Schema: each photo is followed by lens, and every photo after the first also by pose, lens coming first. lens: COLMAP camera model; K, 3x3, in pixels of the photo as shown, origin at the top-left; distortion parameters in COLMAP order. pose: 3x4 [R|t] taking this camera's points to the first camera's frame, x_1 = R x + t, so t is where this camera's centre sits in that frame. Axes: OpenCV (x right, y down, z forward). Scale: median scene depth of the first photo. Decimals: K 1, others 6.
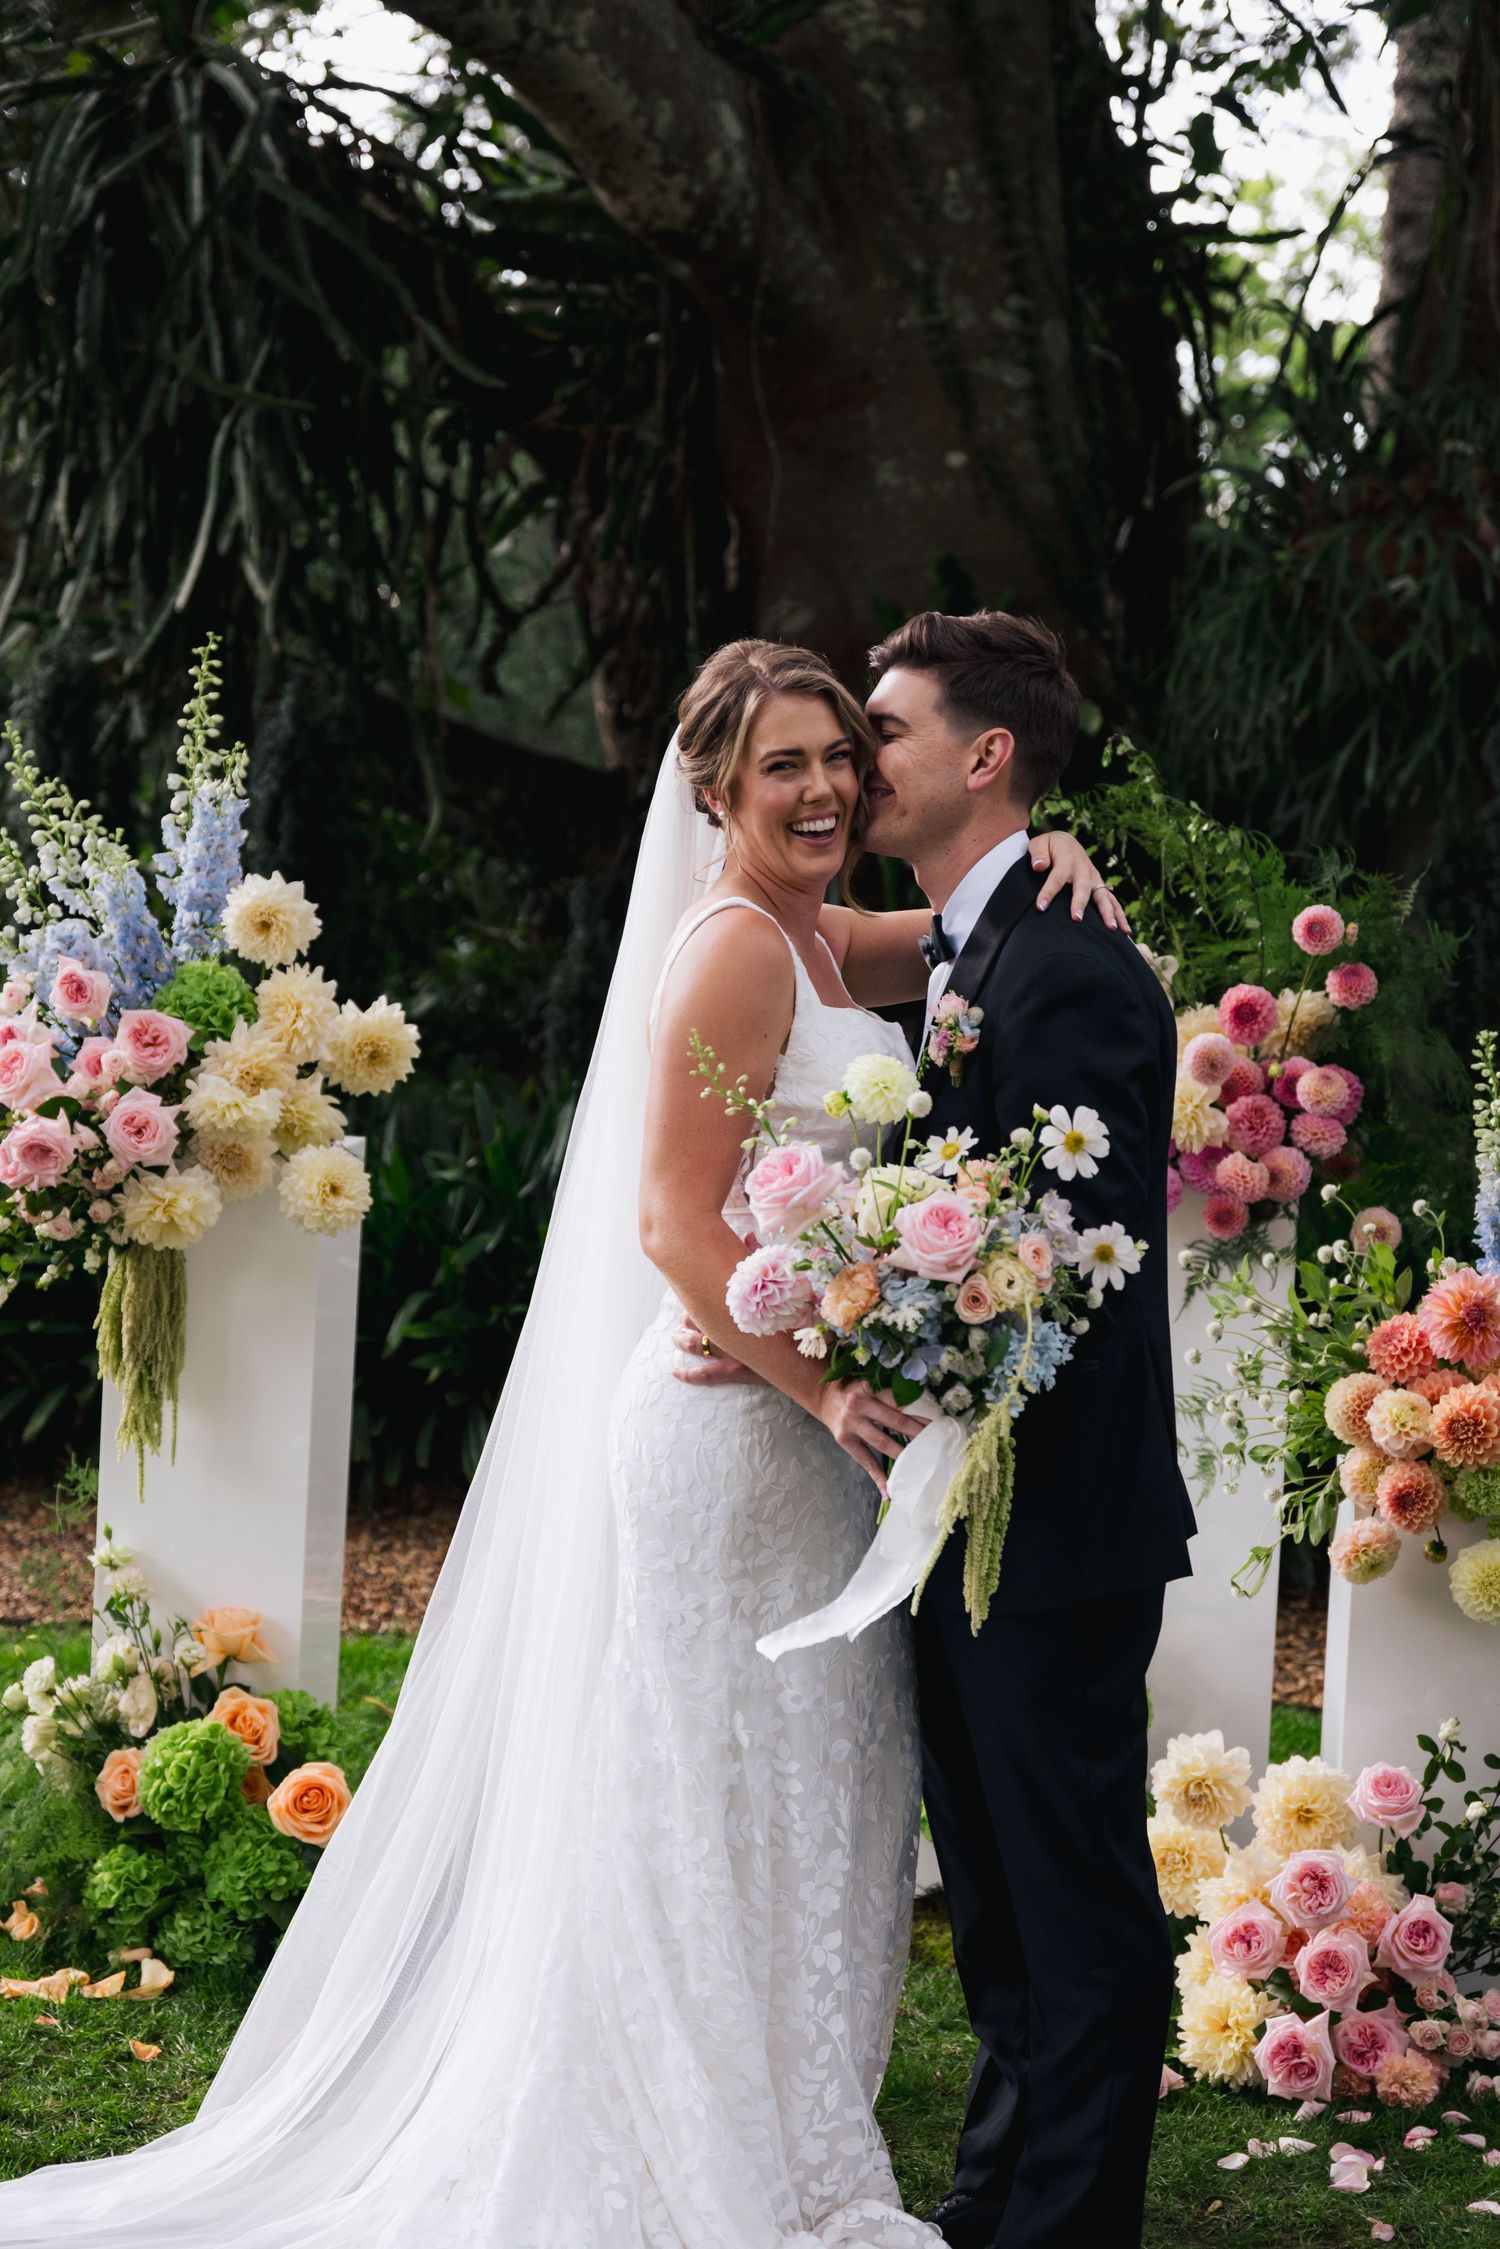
lens RADIAL K [[3642.8, 0, 750.0], [0, 3642.8, 1124.5], [0, 0, 1]] dist [-0.038350, 0.010061]
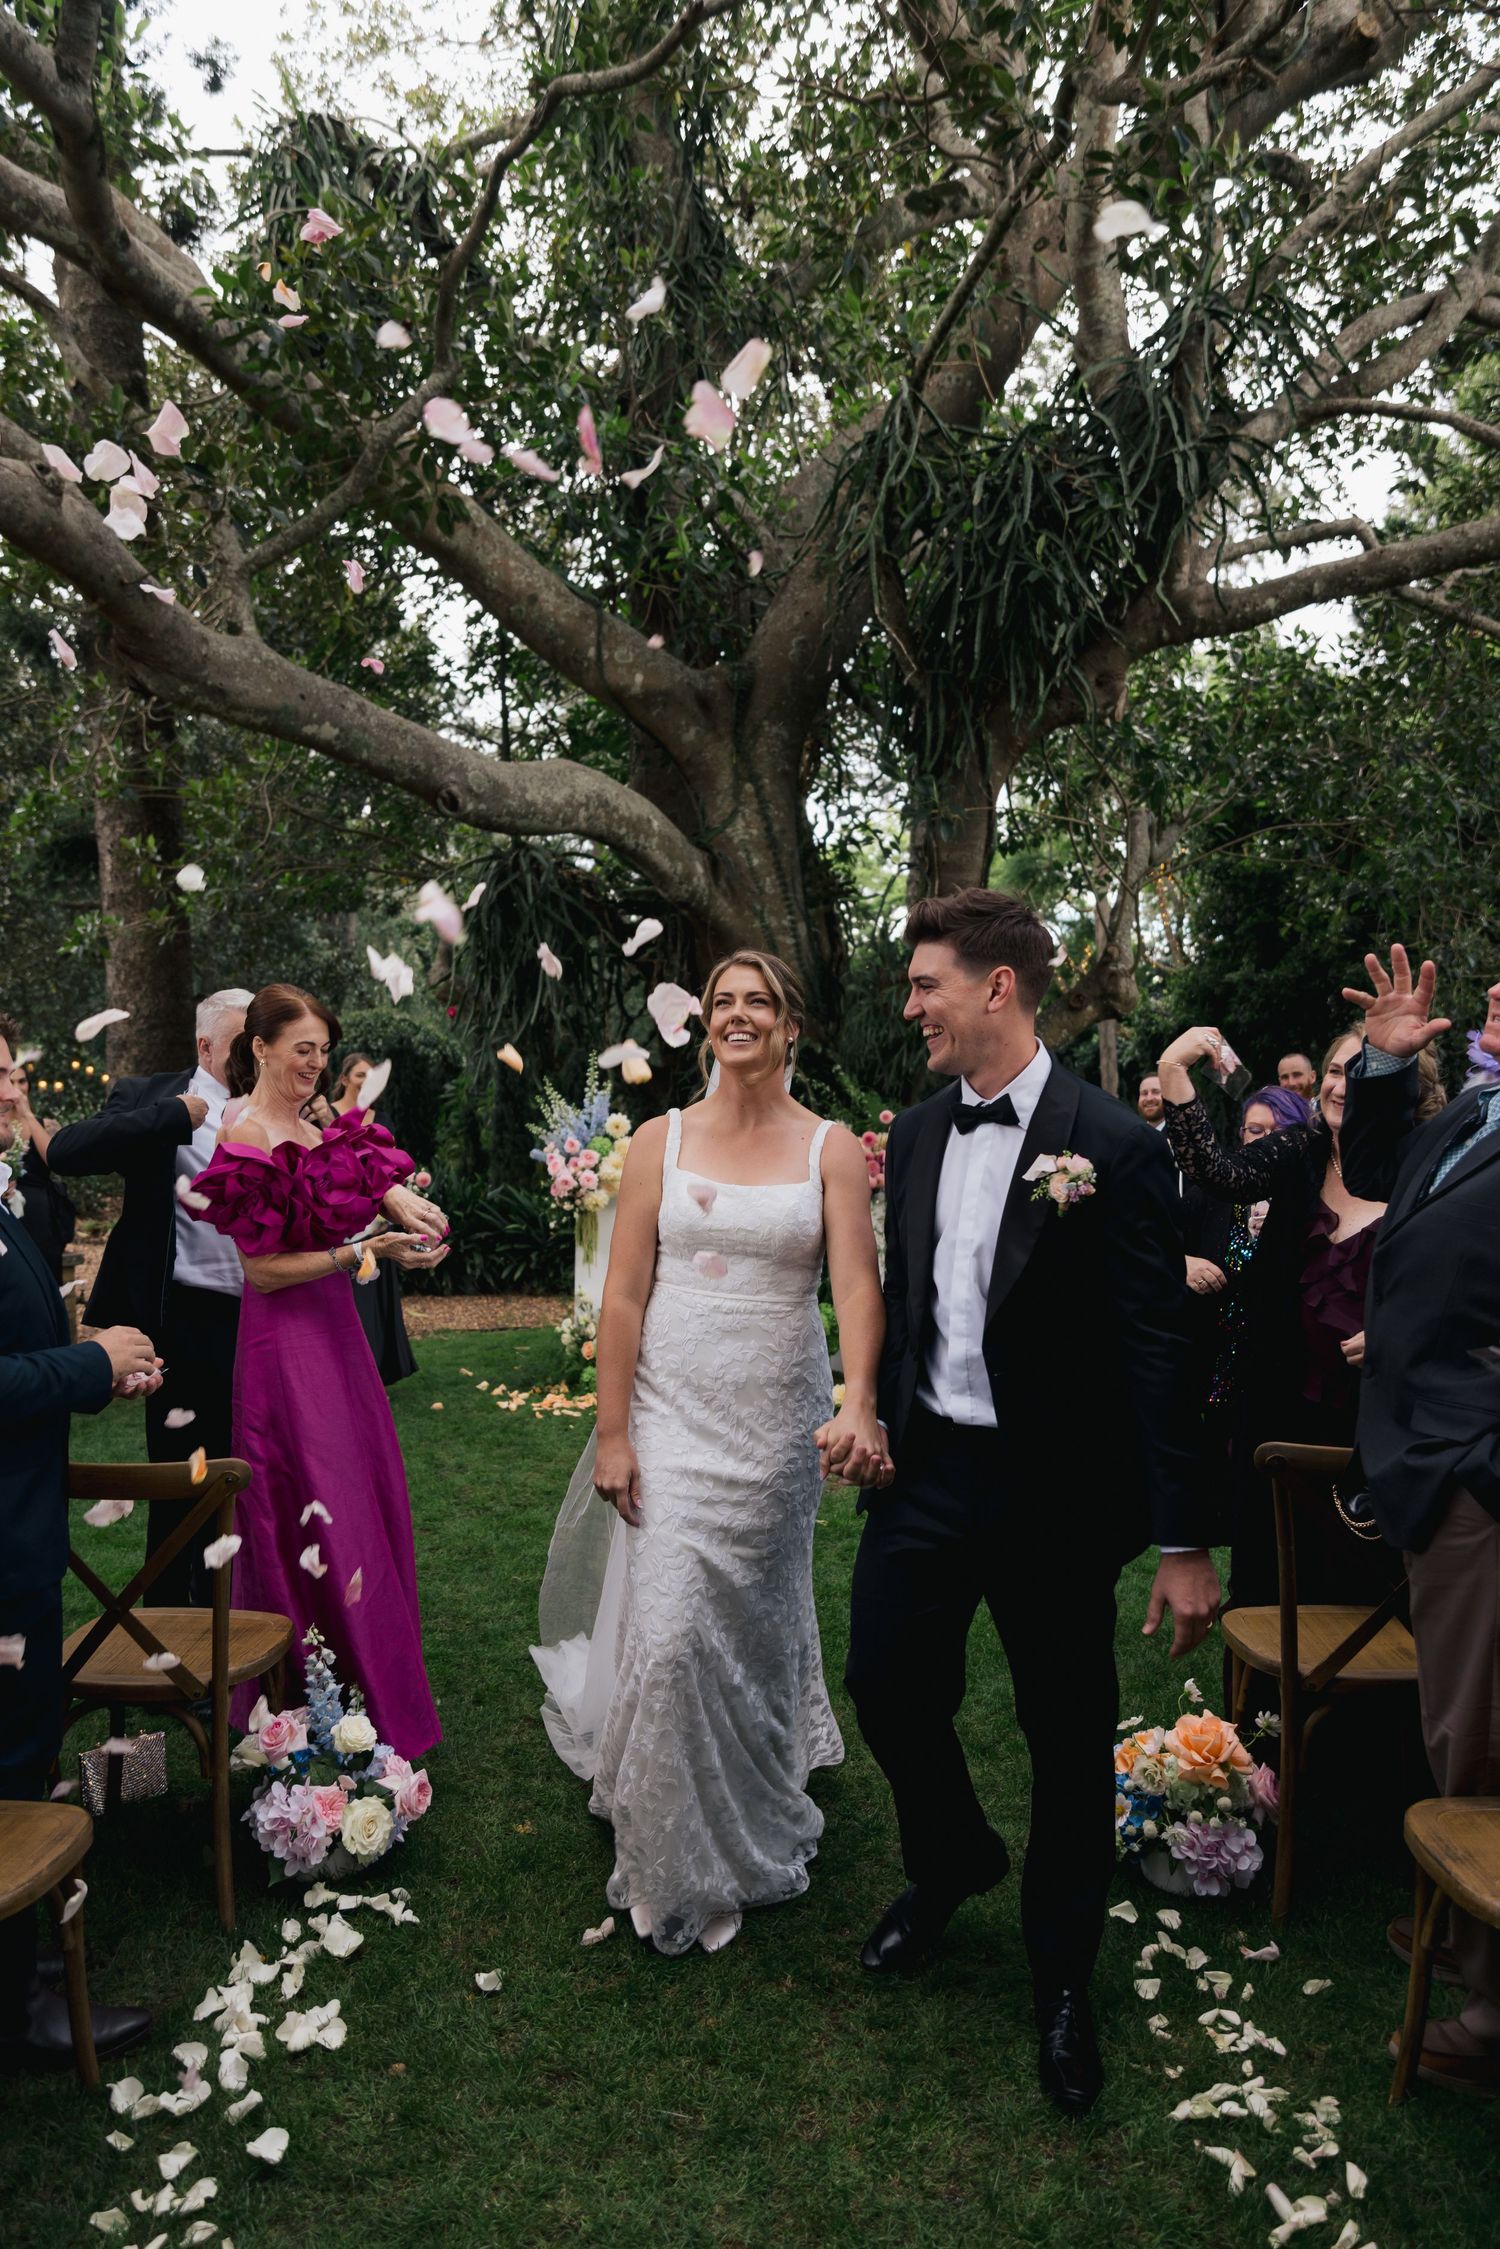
lens RADIAL K [[1458.3, 0, 750.0], [0, 1458.3, 1124.5], [0, 0, 1]] dist [0.000830, 0.000248]
pose [[0.997884, -0.039375, 0.051748, -0.068103], [0.041527, 0.998288, -0.041193, 0.012337], [-0.050038, 0.043255, 0.997810, -0.527548]]
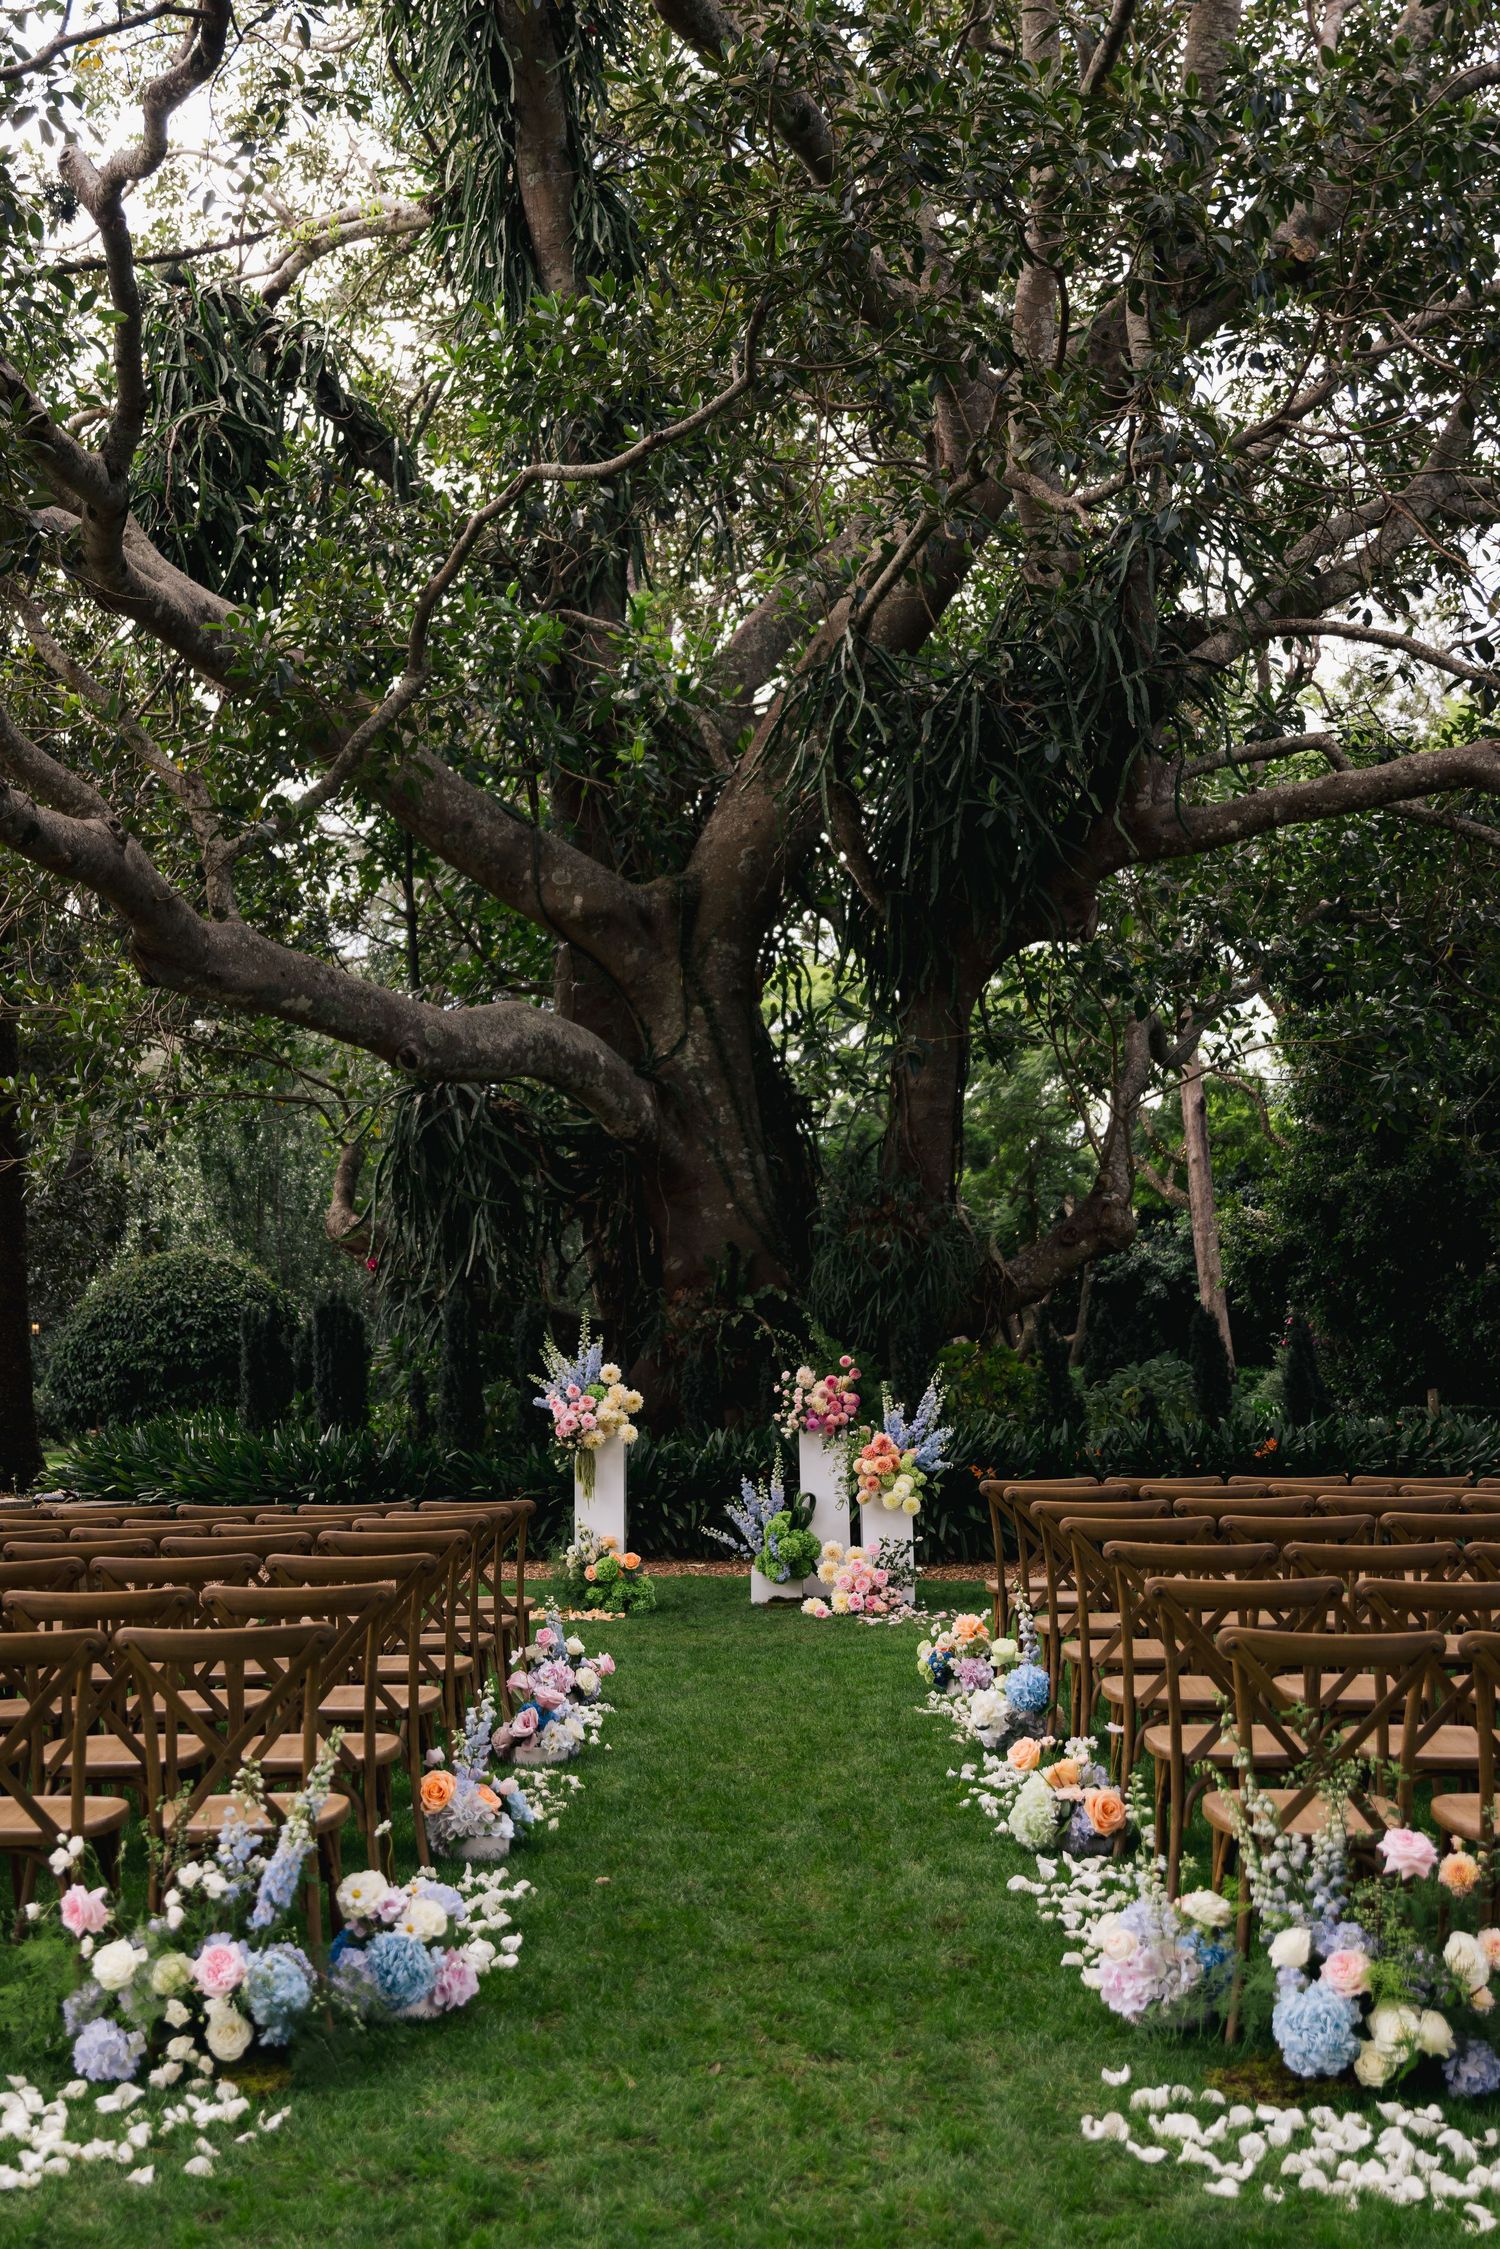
lens RADIAL K [[2767.9, 0, 663.1], [0, 2767.9, 941.4], [0, 0, 1]] dist [0.002743, -0.021060]
pose [[0.996518, -0.053477, 0.063965, -0.243515], [0.065959, 0.974932, -0.212503, 0.144647], [-0.050998, 0.215983, 0.975065, -2.296039]]
